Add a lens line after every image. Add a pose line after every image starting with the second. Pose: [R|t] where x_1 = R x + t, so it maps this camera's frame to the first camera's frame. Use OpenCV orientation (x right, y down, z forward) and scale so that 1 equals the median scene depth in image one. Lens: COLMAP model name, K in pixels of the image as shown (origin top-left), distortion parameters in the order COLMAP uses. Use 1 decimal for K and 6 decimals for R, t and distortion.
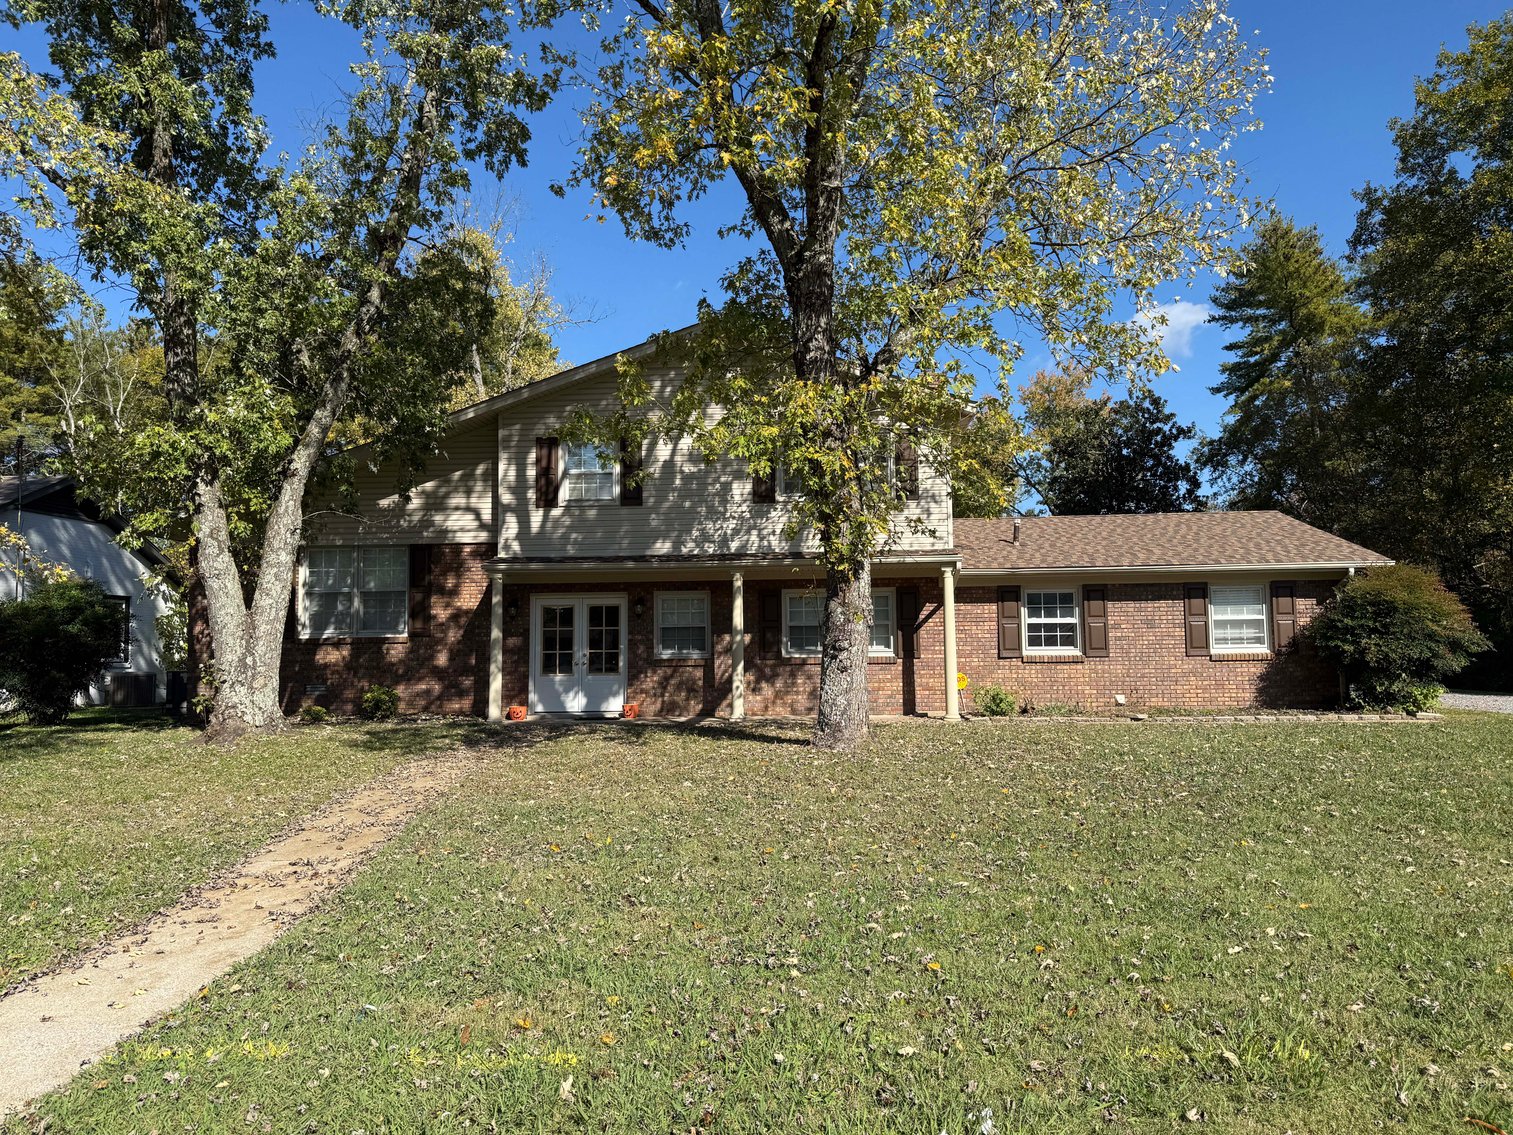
lens RADIAL K [[1061.6, 0, 756.5], [0, 1061.6, 567.5], [0, 0, 1]] dist [0.062263, -0.001493]
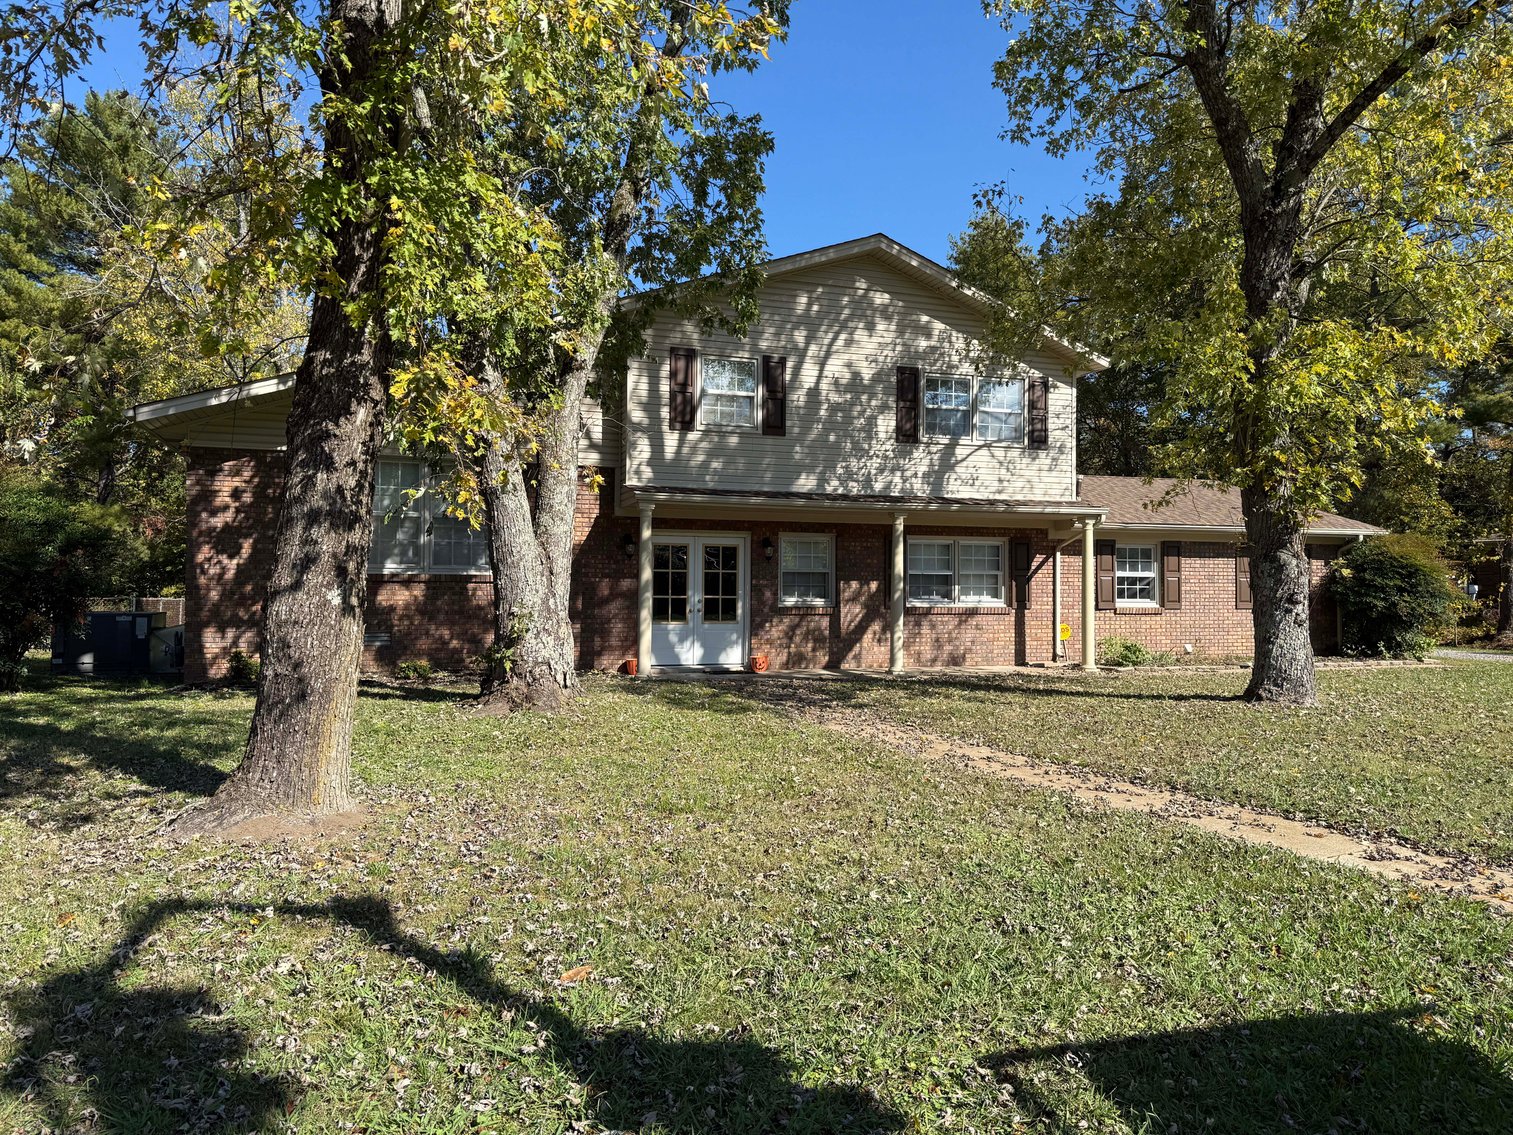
lens RADIAL K [[1068.3, 0, 748.0], [0, 1068.3, 572.8], [0, 0, 1]] dist [0.050353, -0.000409]
pose [[0.920922, 0.024206, 0.388995, -0.484933], [-0.046095, 0.997829, 0.047036, 0.016084], [-0.387012, -0.061247, 0.920038, 0.175347]]
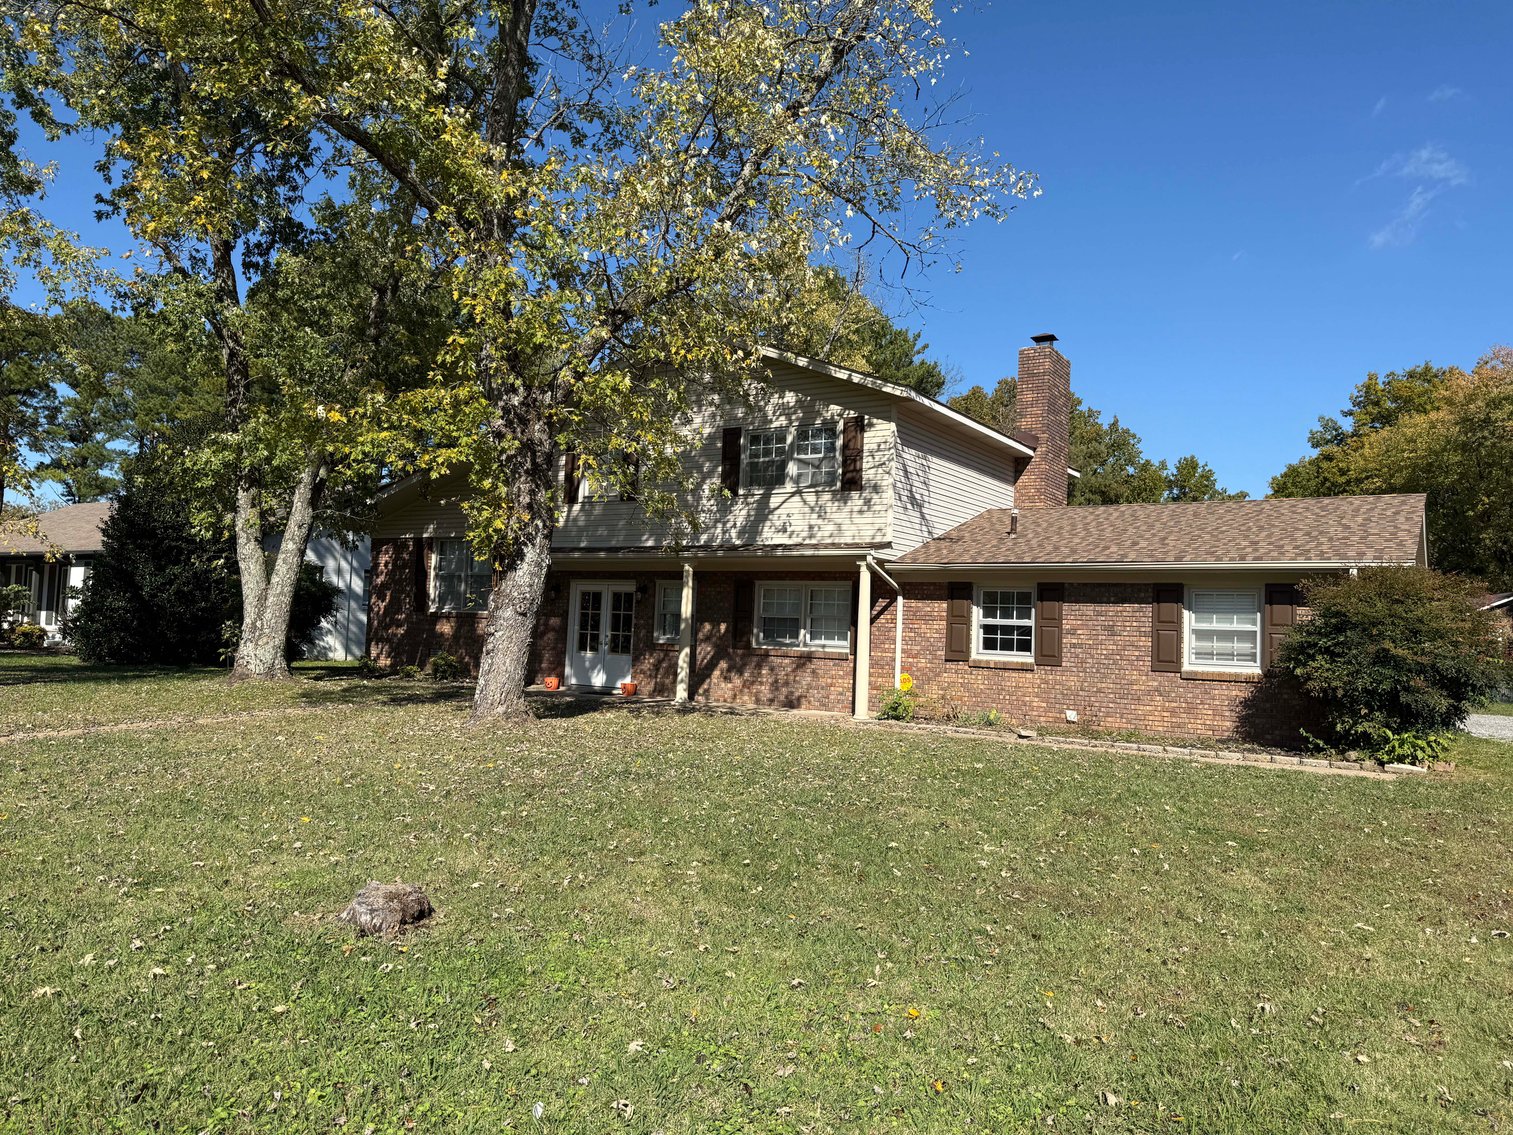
lens RADIAL K [[1061.6, 0, 756.5], [0, 1061.6, 567.5], [0, 0, 1]] dist [0.062263, -0.001493]
pose [[0.868859, 0.016198, -0.494794, 0.537319], [-0.012454, 0.999863, 0.010863, -0.003477], [0.494903, -0.003277, 0.868942, 0.117342]]
